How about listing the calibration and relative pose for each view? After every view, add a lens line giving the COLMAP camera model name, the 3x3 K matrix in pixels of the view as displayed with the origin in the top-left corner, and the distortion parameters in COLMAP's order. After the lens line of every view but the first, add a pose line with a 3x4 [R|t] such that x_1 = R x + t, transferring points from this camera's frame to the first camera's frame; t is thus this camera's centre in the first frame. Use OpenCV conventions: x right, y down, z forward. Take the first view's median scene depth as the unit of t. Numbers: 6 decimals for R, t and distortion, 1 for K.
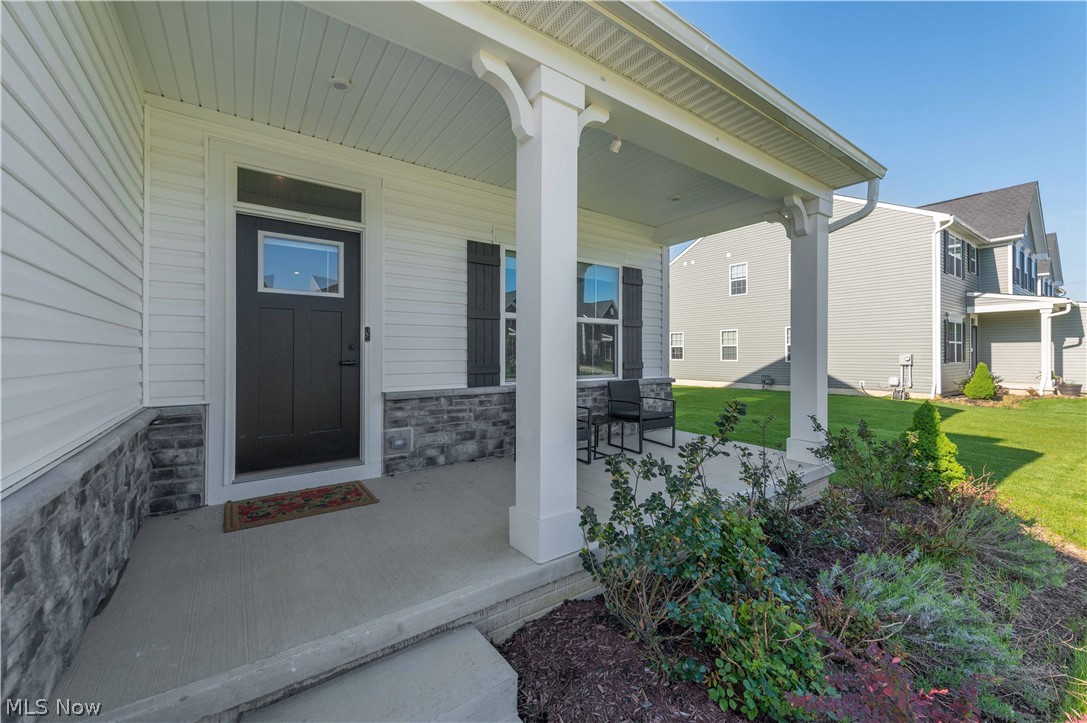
lens RADIAL K [[431.4, 0, 553.5], [0, 431.4, 346.2], [0, 0, 1]] dist [0.016188, -0.003844]
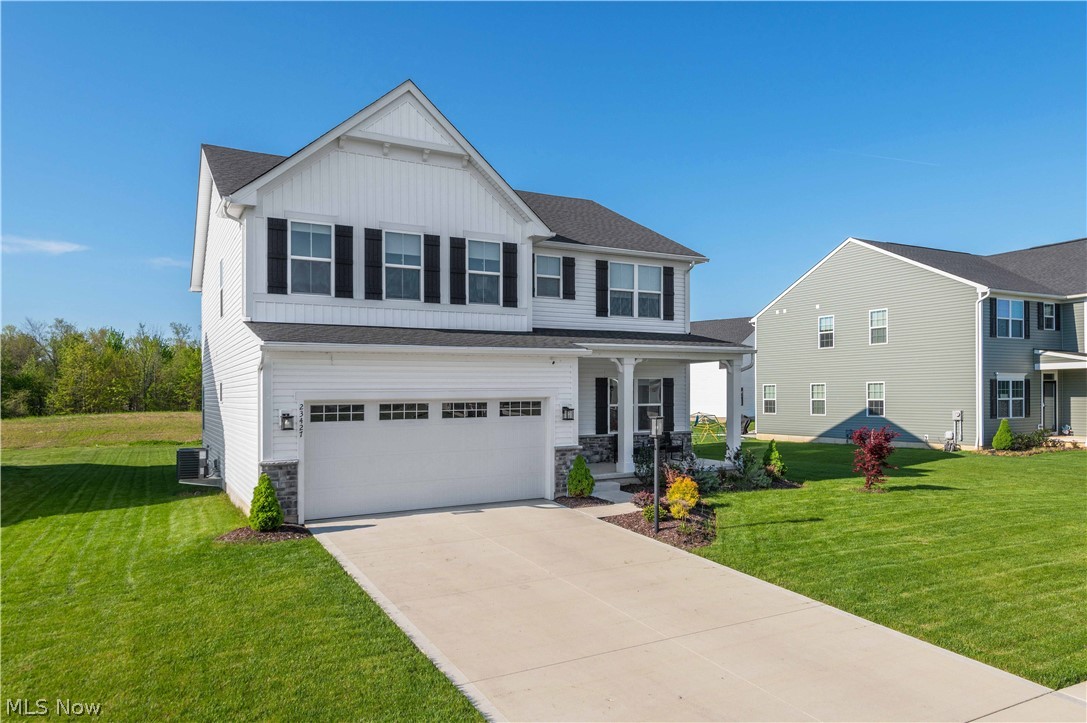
lens RADIAL K [[752.8, 0, 529.9], [0, 752.8, 397.9], [0, 0, 1]] dist [0.045896, -0.010271]
pose [[0.988471, -0.010325, -0.151058, 0.077647], [0.013744, 0.999672, 0.021609, -0.184871], [0.150786, -0.023436, 0.988289, -2.872970]]
